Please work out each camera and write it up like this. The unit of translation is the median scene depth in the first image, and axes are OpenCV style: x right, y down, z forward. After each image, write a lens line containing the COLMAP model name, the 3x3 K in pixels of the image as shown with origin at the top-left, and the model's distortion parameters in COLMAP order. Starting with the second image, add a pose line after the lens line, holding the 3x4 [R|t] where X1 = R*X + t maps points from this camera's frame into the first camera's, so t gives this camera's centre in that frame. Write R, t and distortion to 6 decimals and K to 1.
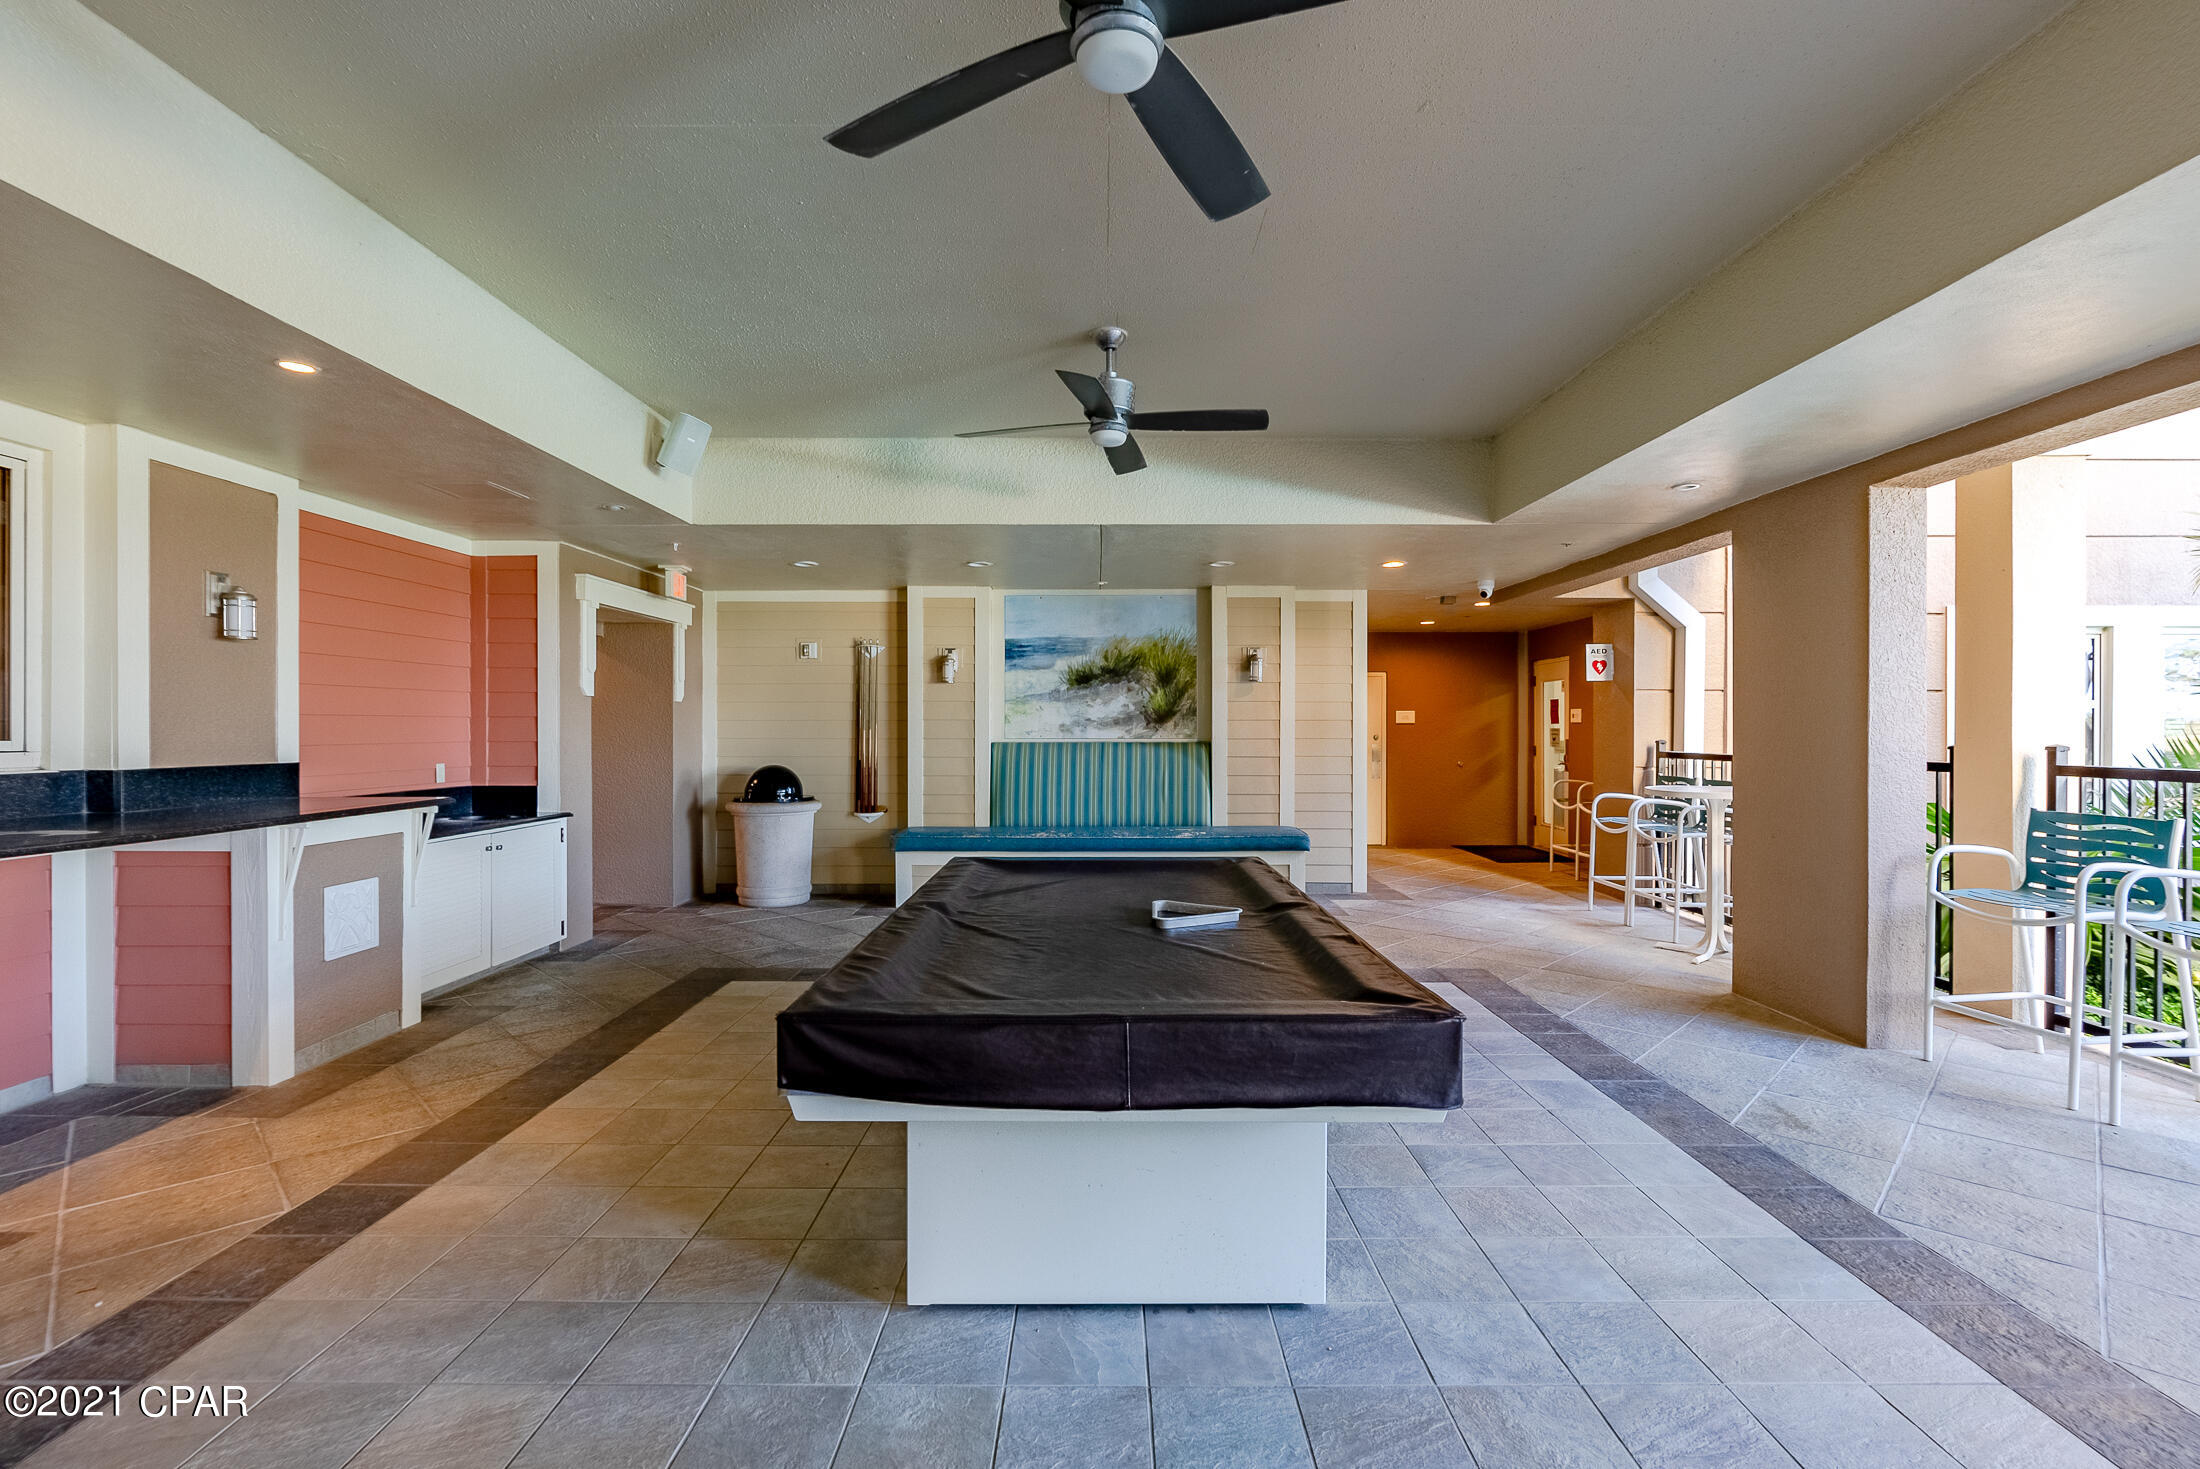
lens RADIAL K [[993.1, 0, 1100.0], [0, 993.1, 734.5], [0, 0, 1]] dist [-0.000838, 0.000009]
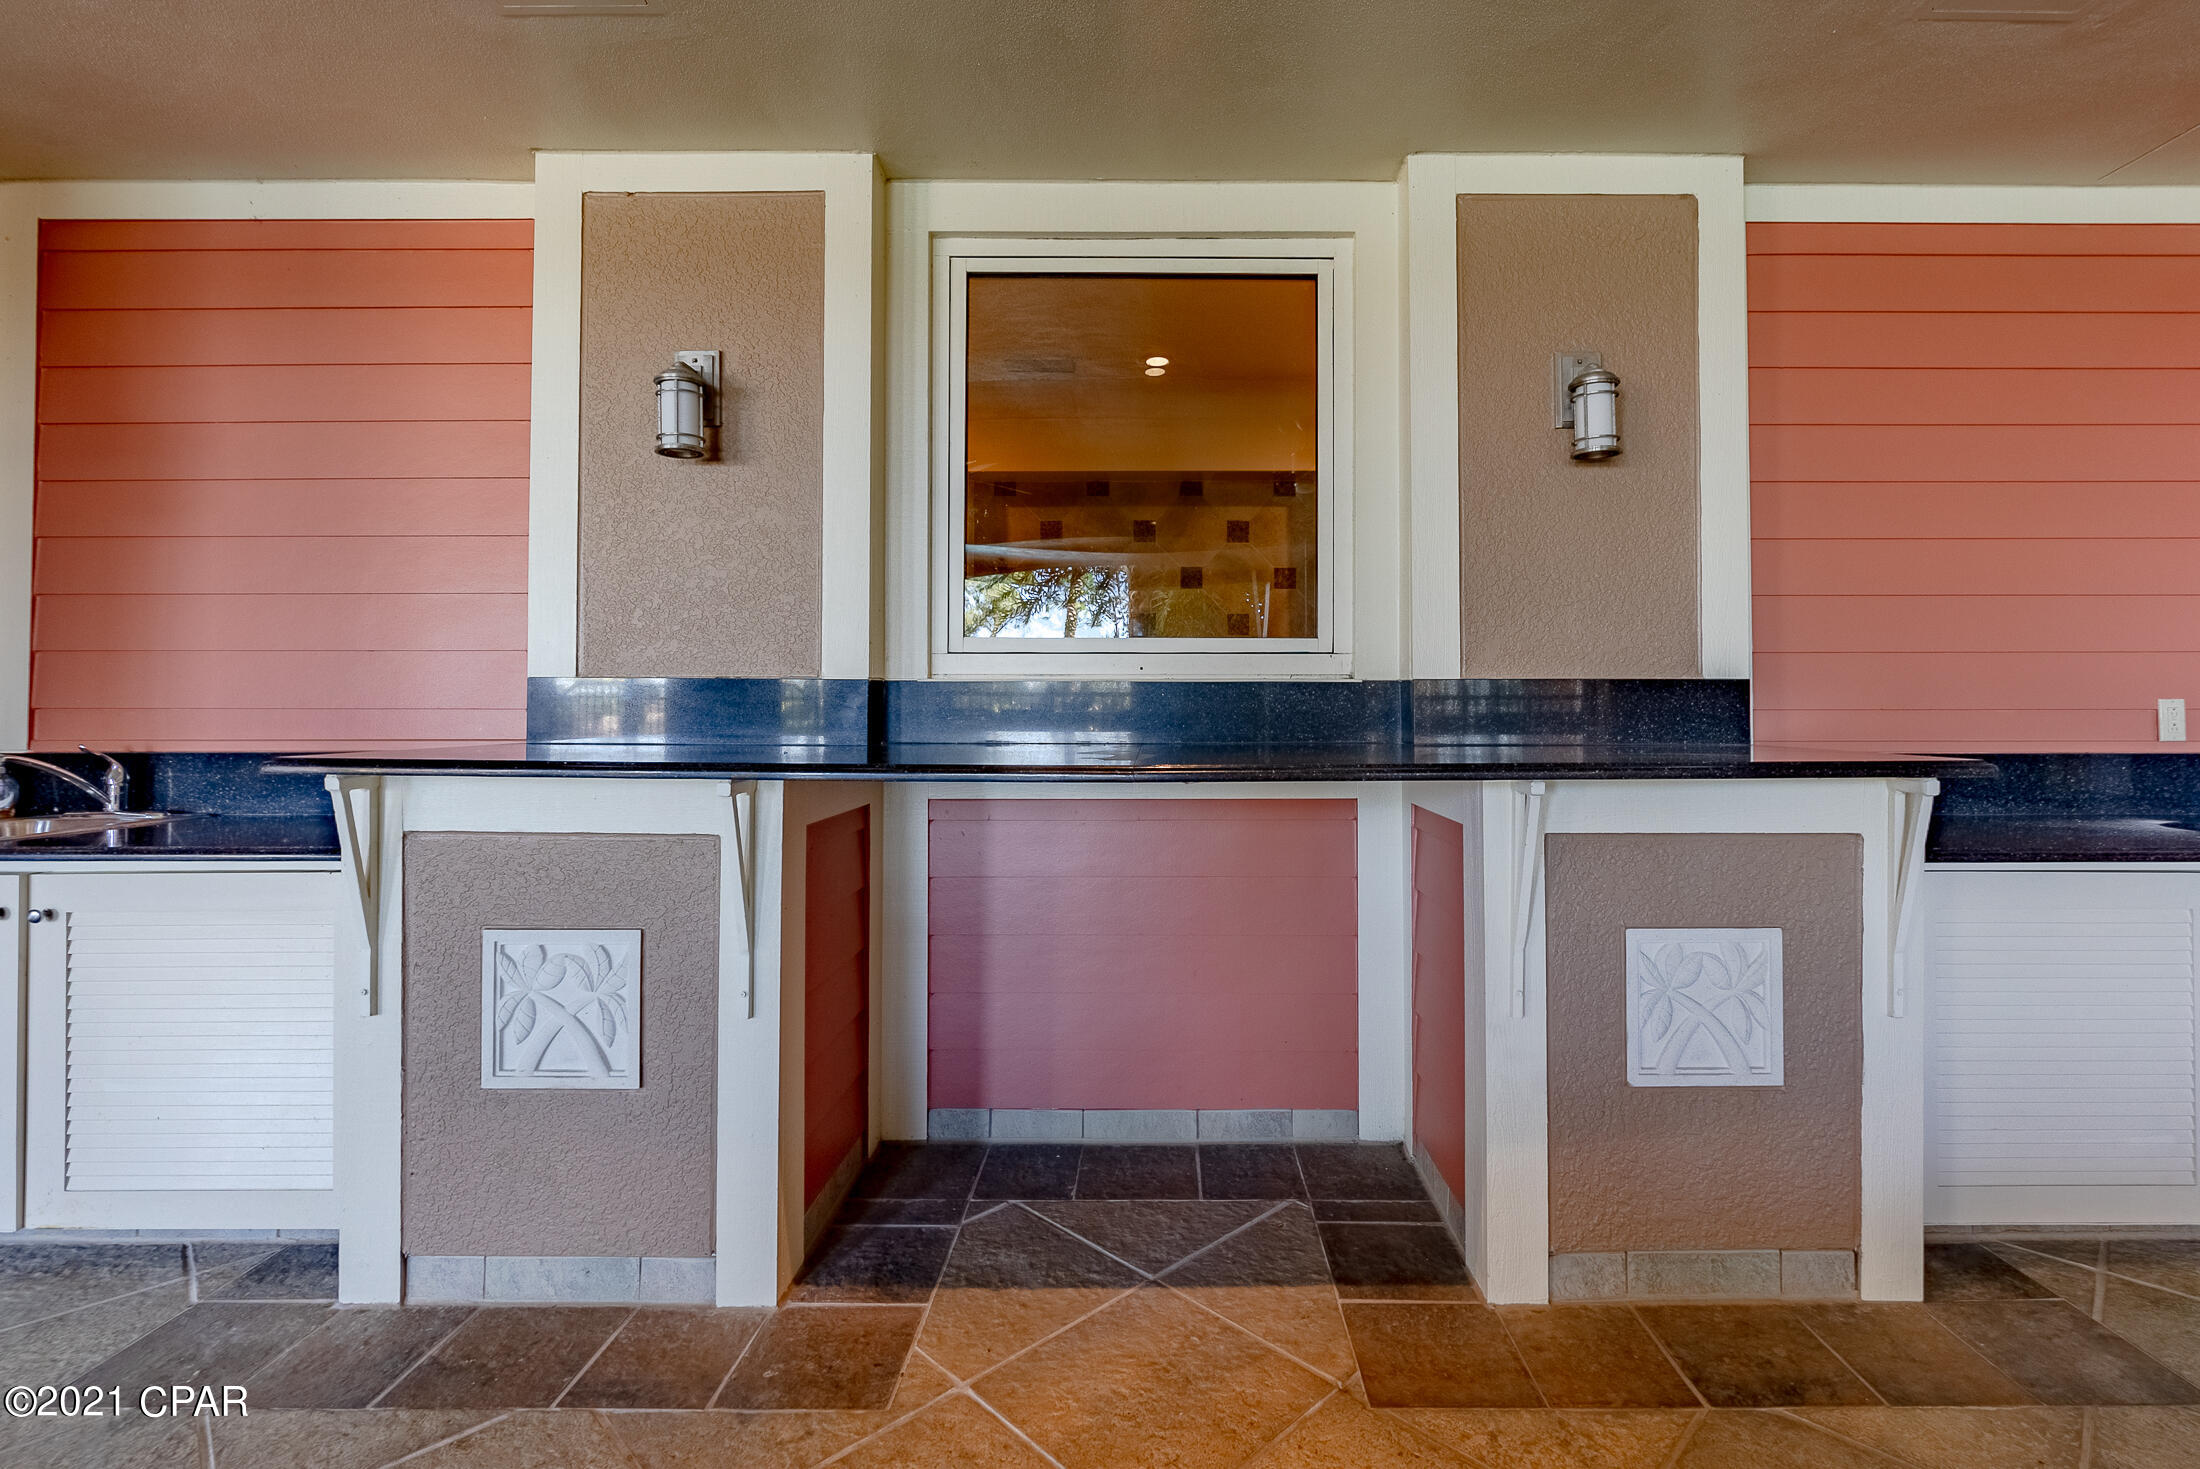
lens RADIAL K [[1043.9, 0, 1104.5], [0, 1043.9, 677.5], [0, 0, 1]] dist [-0.001559, -0.000610]
pose [[0.009560, -0.018682, -0.999780, -0.290323], [-0.006788, 0.999801, -0.018747, 0.046898], [0.999931, 0.006966, 0.009431, 0.759273]]
